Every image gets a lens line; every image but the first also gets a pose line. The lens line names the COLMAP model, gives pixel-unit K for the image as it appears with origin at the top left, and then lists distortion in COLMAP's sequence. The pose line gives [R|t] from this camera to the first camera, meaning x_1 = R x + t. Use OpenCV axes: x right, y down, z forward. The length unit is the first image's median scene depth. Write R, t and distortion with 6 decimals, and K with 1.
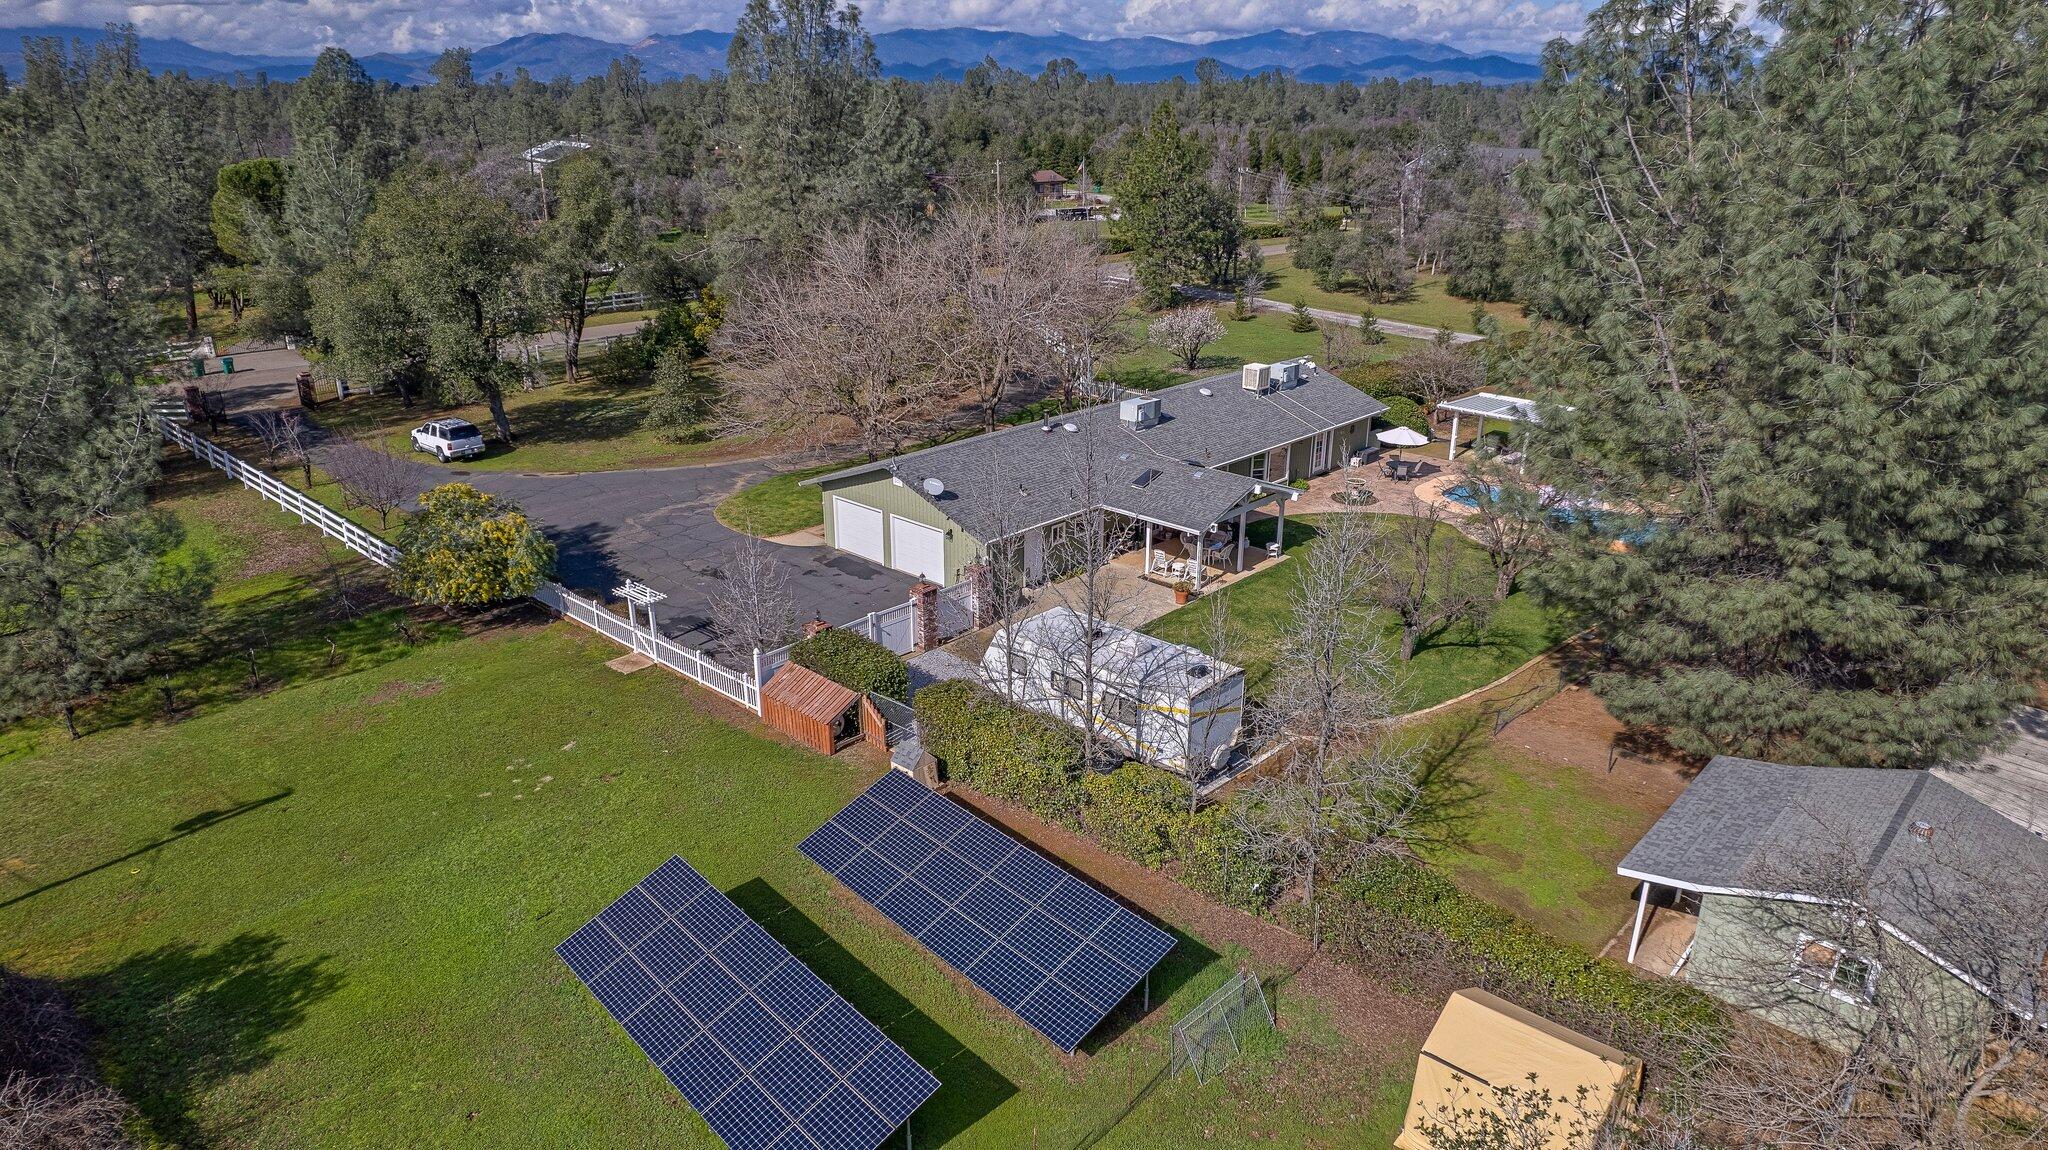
lens RADIAL K [[1271.4, 0, 1026.0], [0, 1271.4, 576.9], [0, 0, 1]] dist [-0.024964, 0.001823]
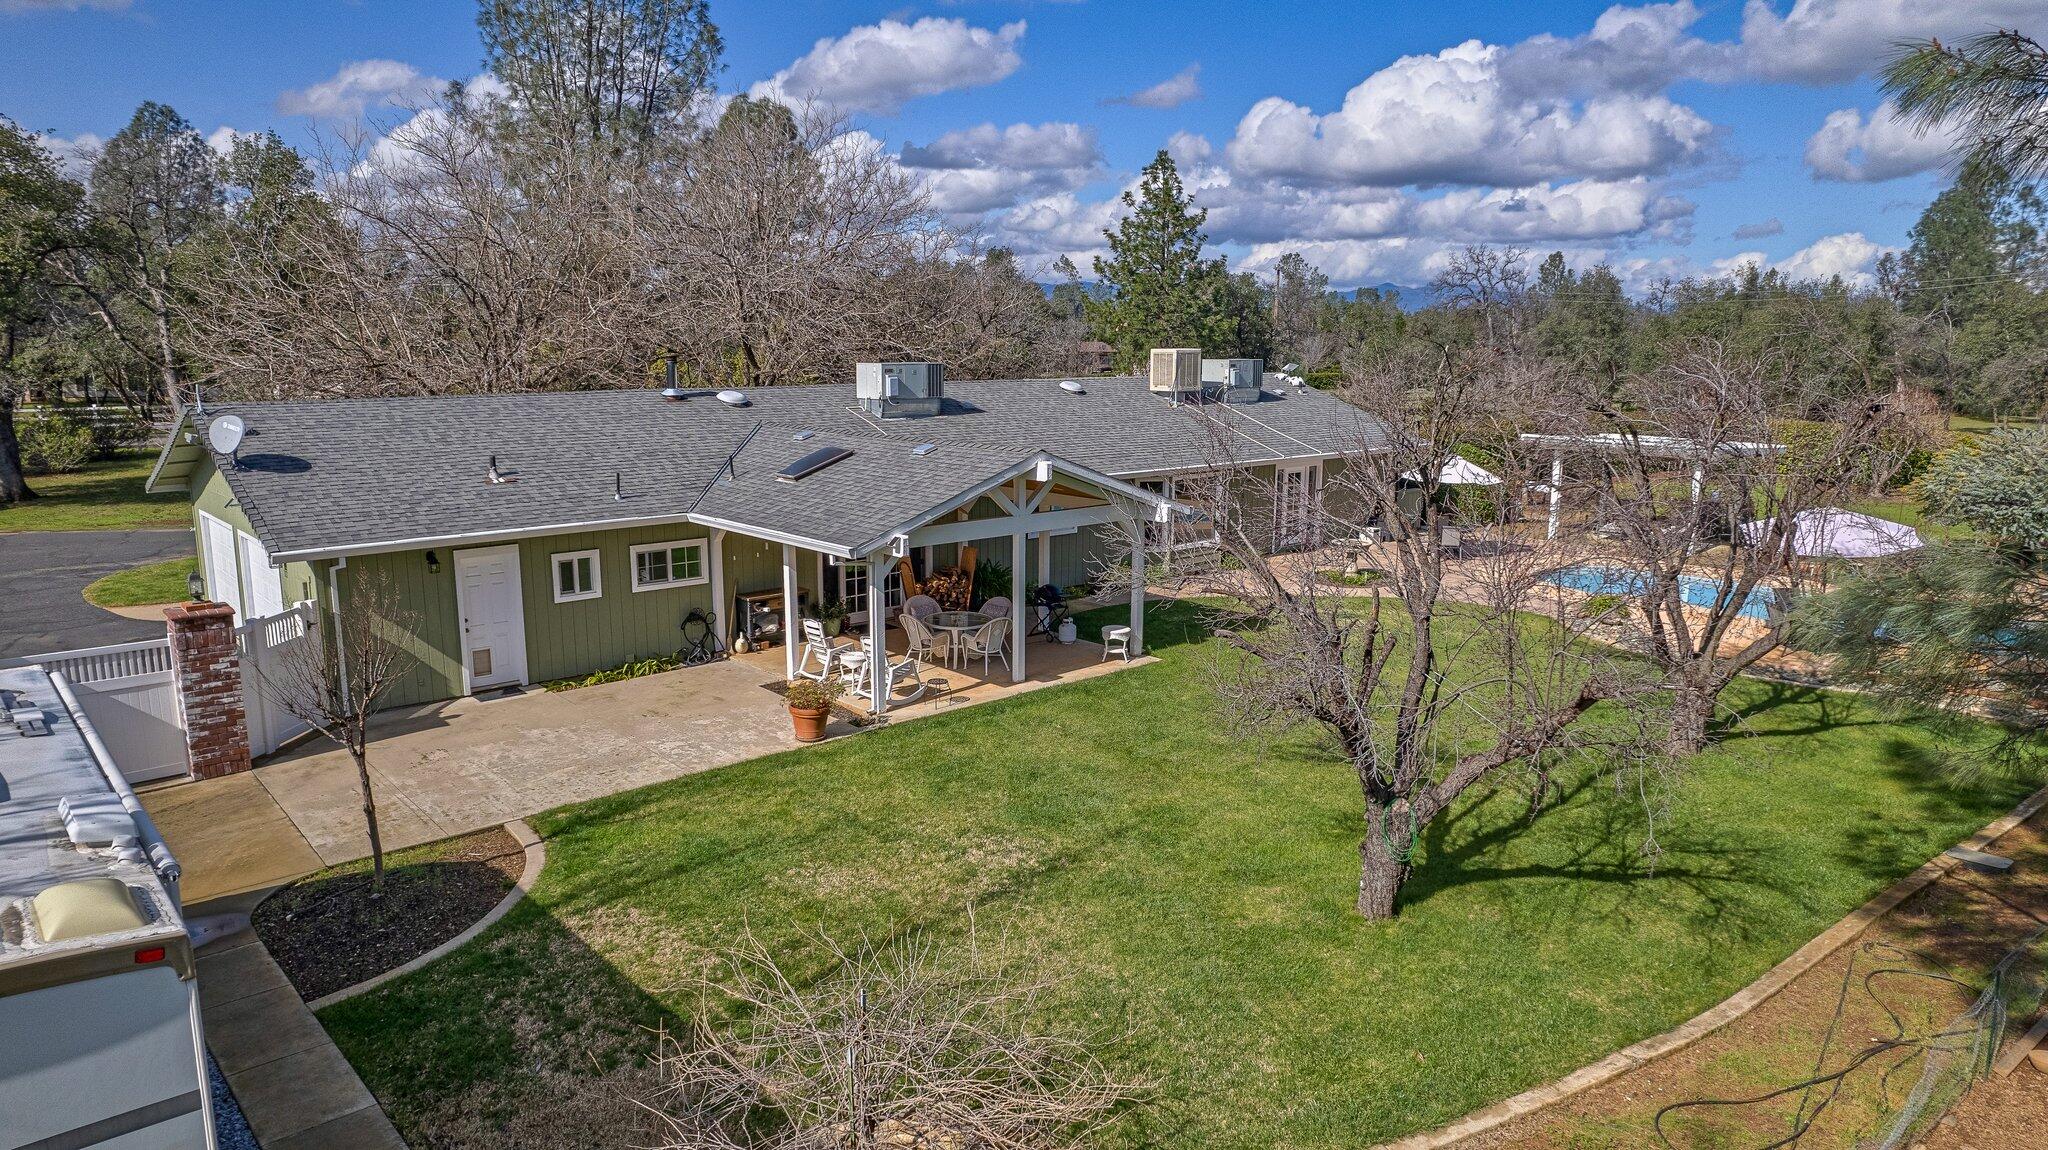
lens RADIAL K [[1271.4, 0, 1020.7], [0, 1271.4, 571.5], [0, 0, 1]] dist [-0.024964, 0.001823]
pose [[0.995588, 0.016952, -0.092287, 0.223883], [-0.033987, 0.981907, -0.186289, 0.040823], [0.087459, 0.188604, 0.978151, 0.637264]]
